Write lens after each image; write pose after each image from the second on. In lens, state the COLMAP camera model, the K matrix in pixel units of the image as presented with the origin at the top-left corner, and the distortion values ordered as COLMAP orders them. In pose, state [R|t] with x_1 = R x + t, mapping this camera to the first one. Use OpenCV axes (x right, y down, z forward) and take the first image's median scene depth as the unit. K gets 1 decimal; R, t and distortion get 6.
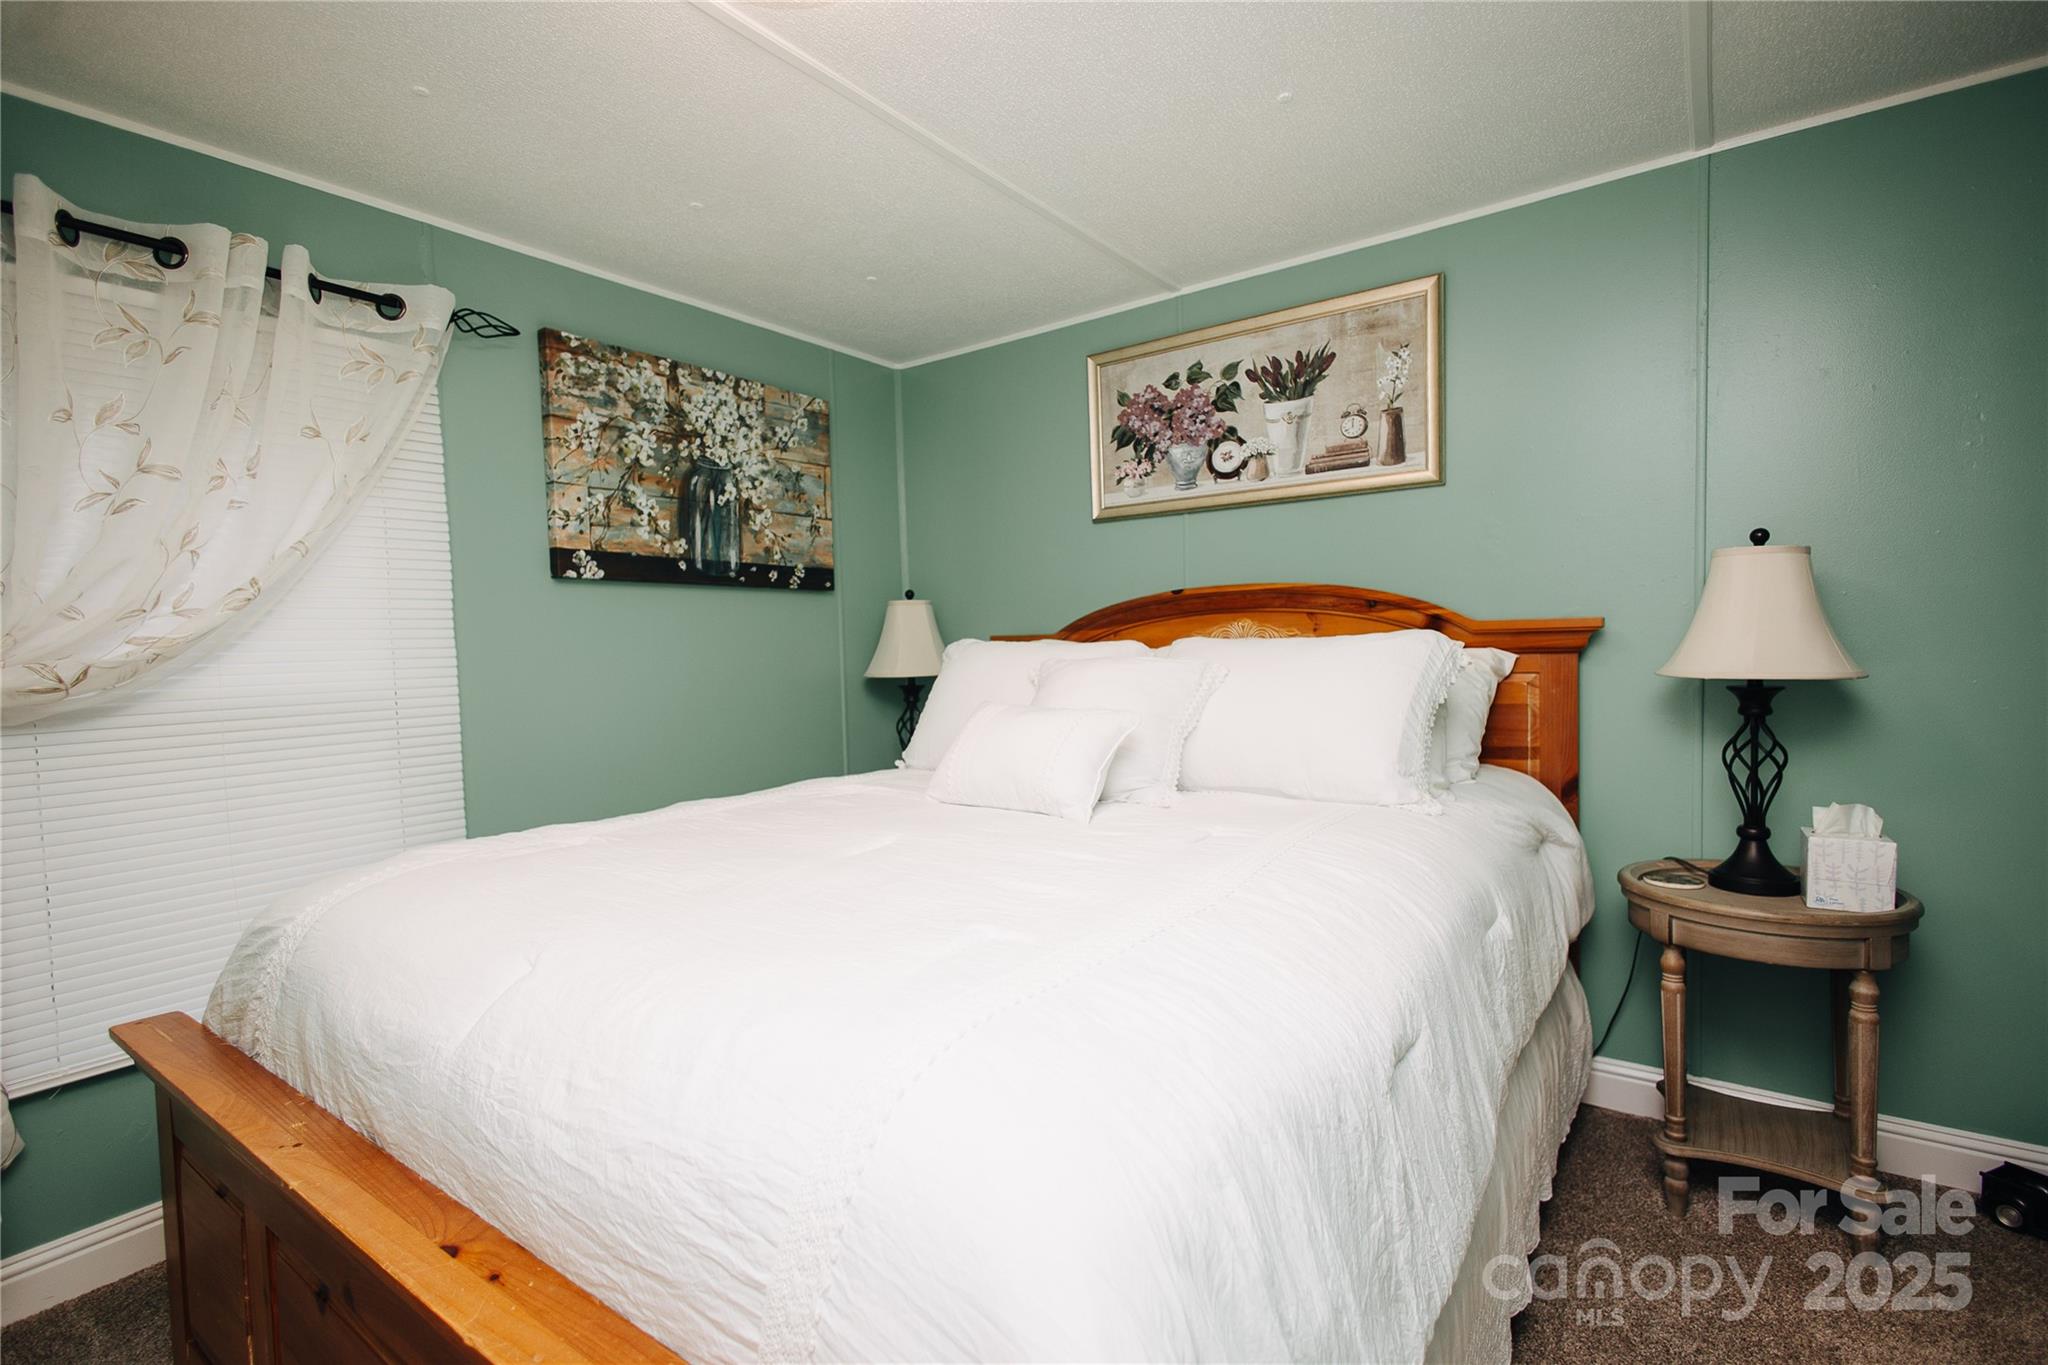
lens RADIAL K [[953.4, 0, 1021.2], [0, 953.4, 684.3], [0, 0, 1]] dist [0.014401, -0.004653]
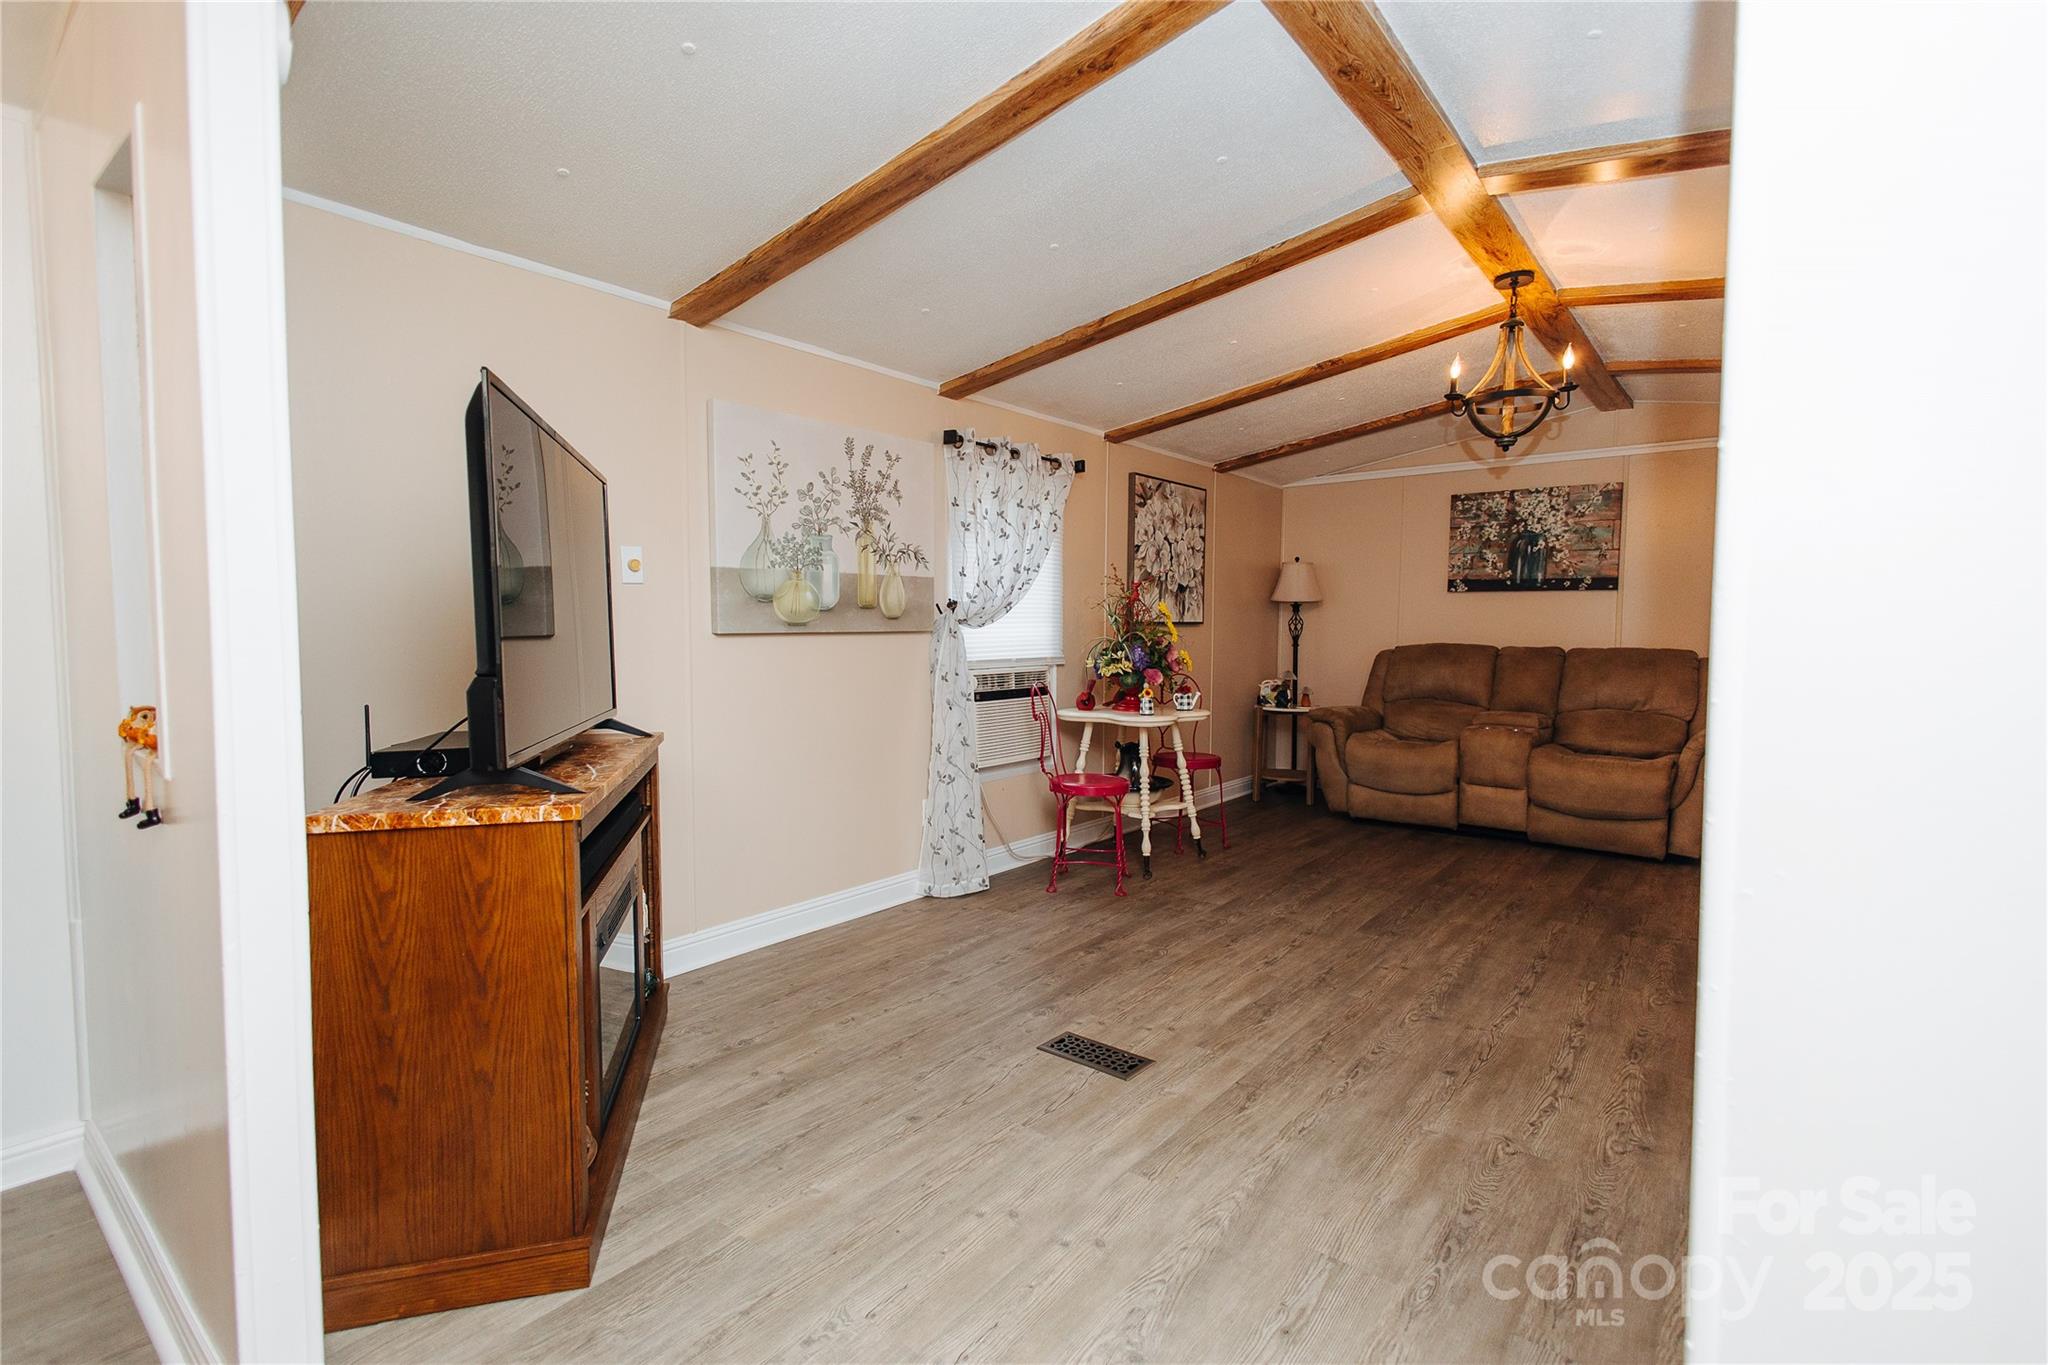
lens RADIAL K [[953.4, 0, 1016.3], [0, 953.4, 685.2], [0, 0, 1]] dist [0.014401, -0.004653]
pose [[-0.047376, 0.077792, -0.995843, 1.906810], [-0.055230, 0.995234, 0.080372, -0.003635], [0.997349, 0.058808, -0.042854, -0.020765]]
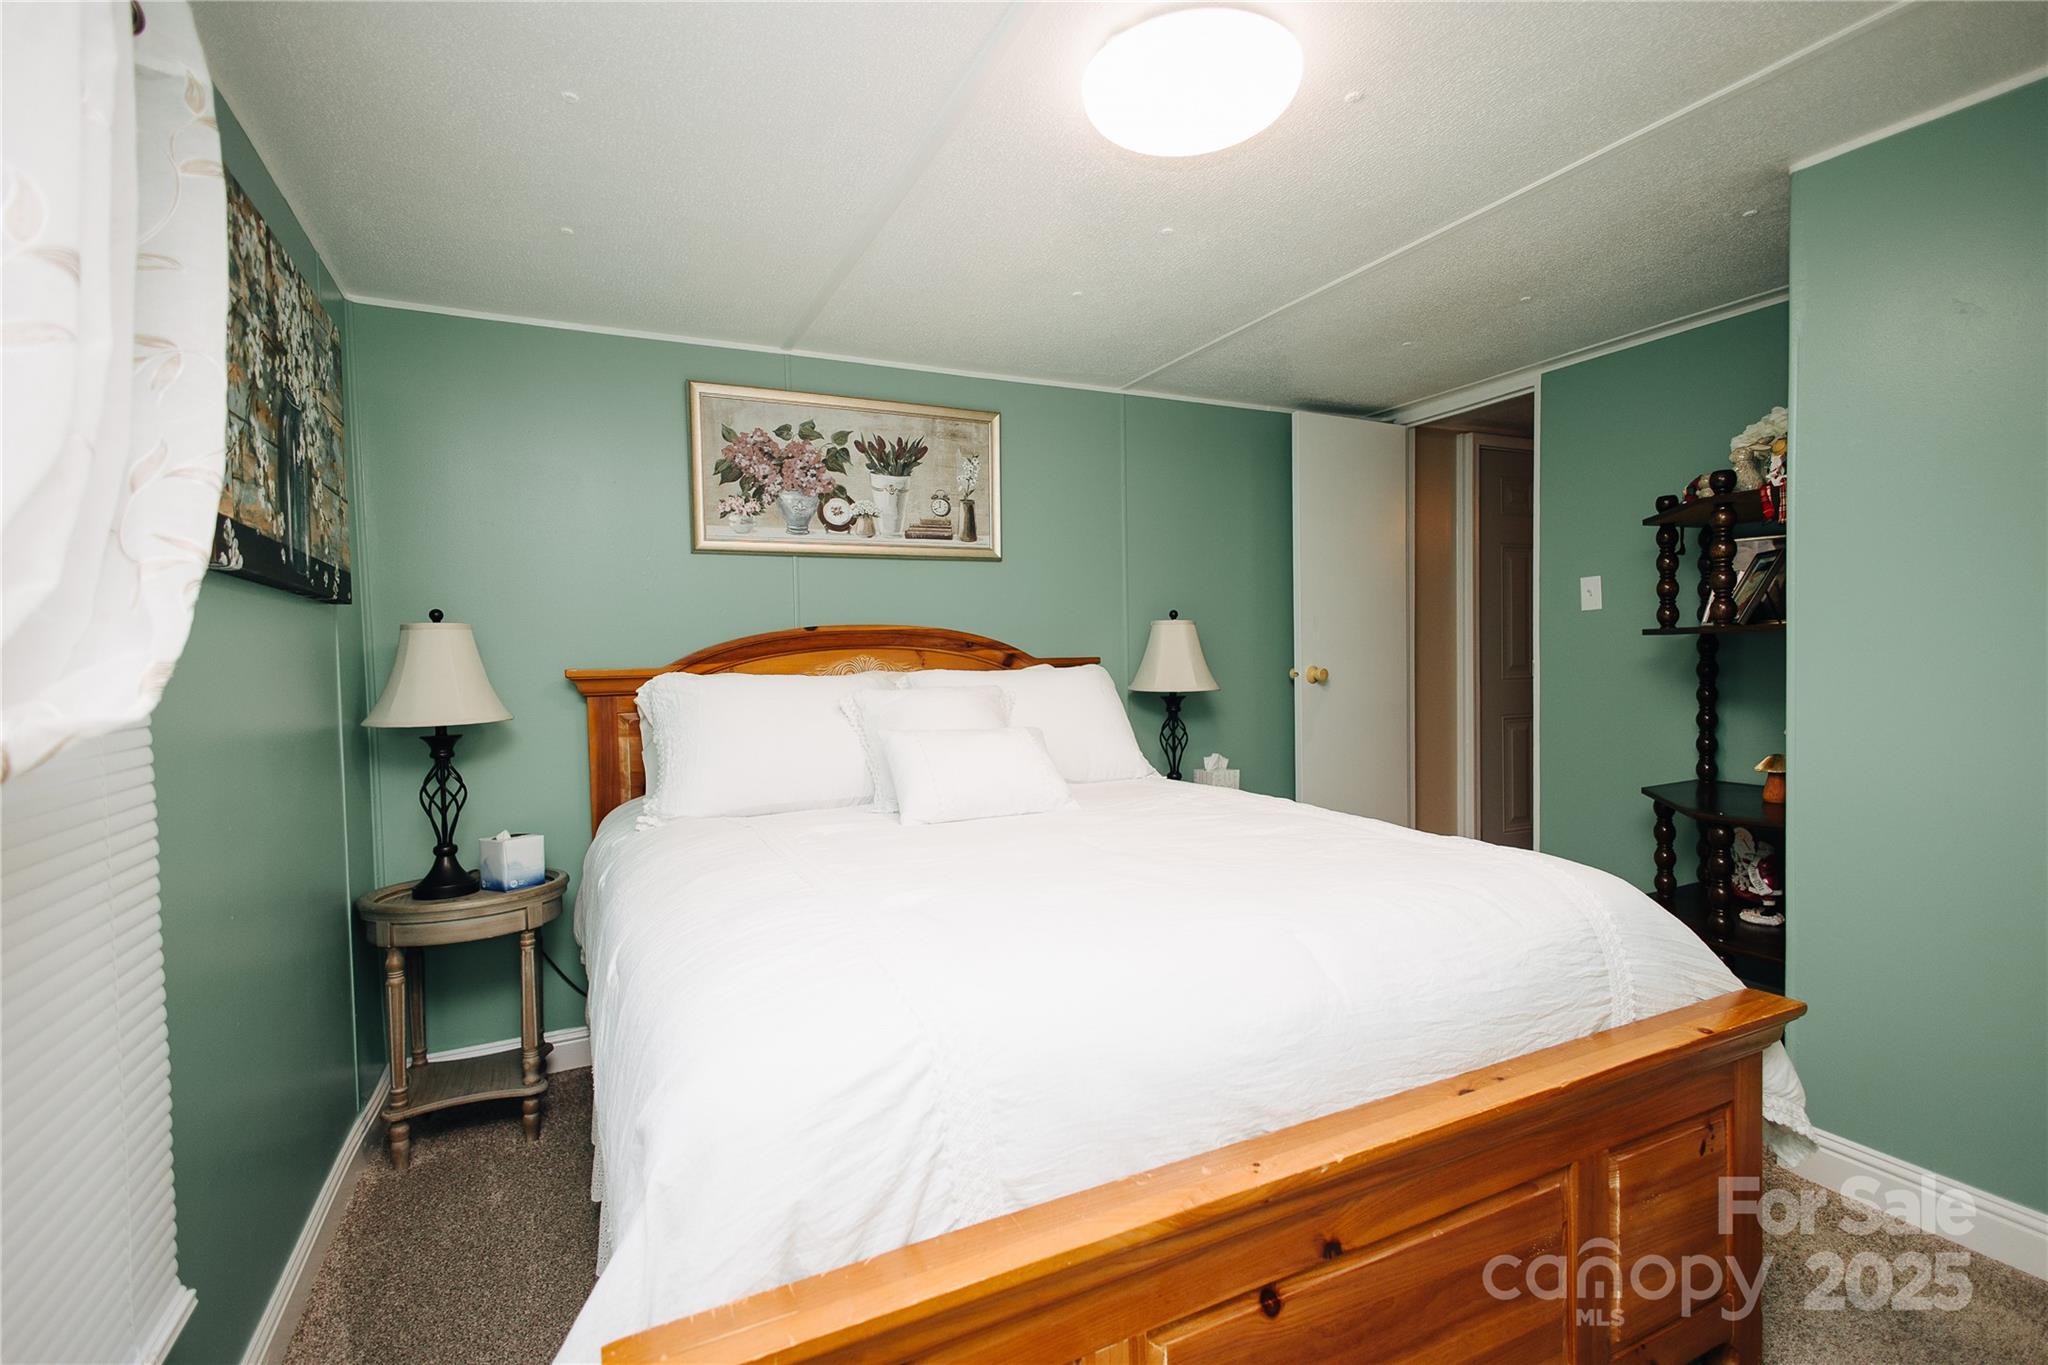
lens RADIAL K [[953.4, 0, 1036.9], [0, 953.4, 682.2], [0, 0, 1]] dist [0.014401, -0.004653]
pose [[0.457814, -0.010882, 0.888981, -0.685704], [0.051106, 0.998594, -0.014095, -0.008521], [-0.887578, 0.051886, 0.457727, 0.284372]]
